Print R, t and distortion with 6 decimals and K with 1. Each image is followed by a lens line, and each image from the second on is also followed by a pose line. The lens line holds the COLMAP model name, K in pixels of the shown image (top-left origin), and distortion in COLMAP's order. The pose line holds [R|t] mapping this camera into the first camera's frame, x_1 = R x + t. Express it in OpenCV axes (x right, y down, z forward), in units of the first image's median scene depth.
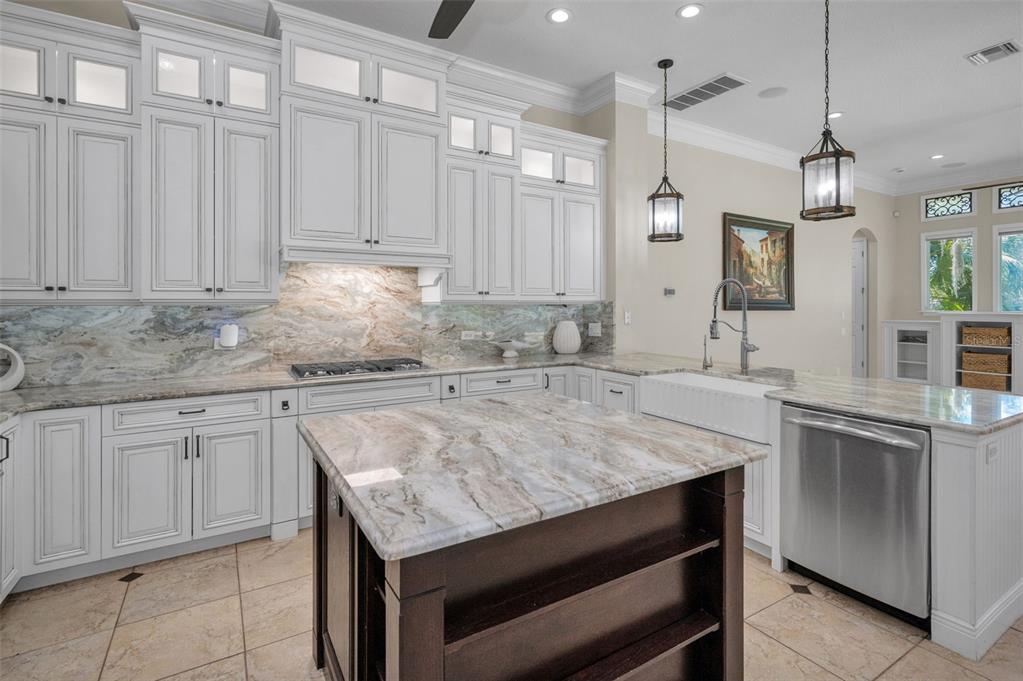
lens RADIAL K [[492.2, 0, 512.9], [0, 492.2, 302.8], [0, 0, 1]] dist [-0.000890, 0.000291]
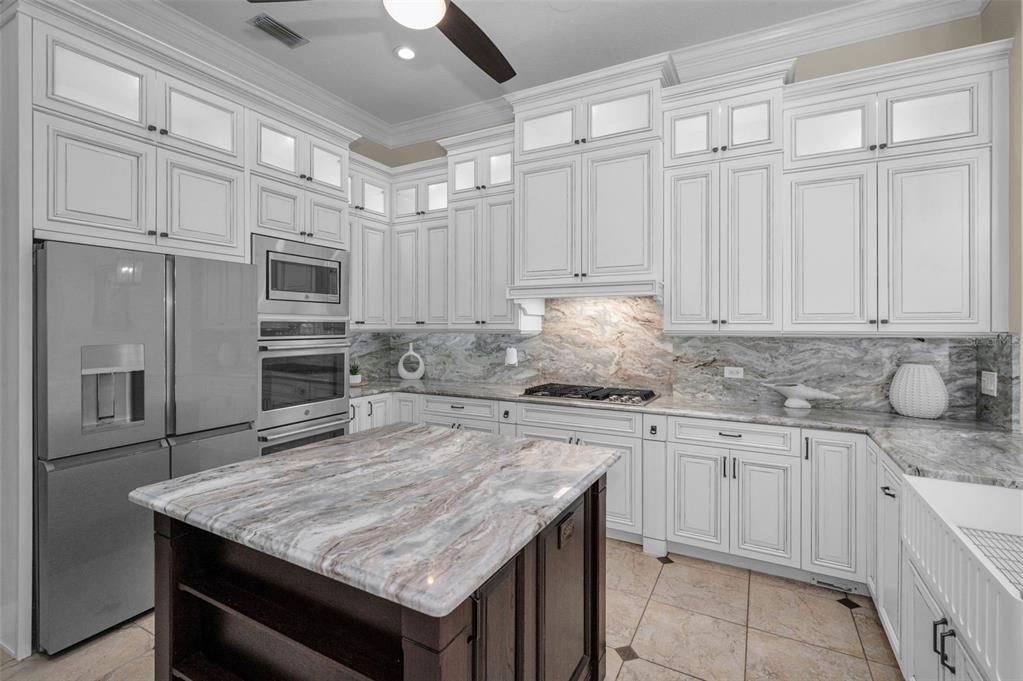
lens RADIAL K [[458.3, 0, 513.4], [0, 458.3, 324.9], [0, 0, 1]] dist [0.001281, 0.000259]
pose [[0.506513, 0.001723, -0.862231, 0.454263], [-0.000116, 0.999998, 0.001931, -0.017728], [0.862232, -0.000878, 0.506512, 0.347614]]
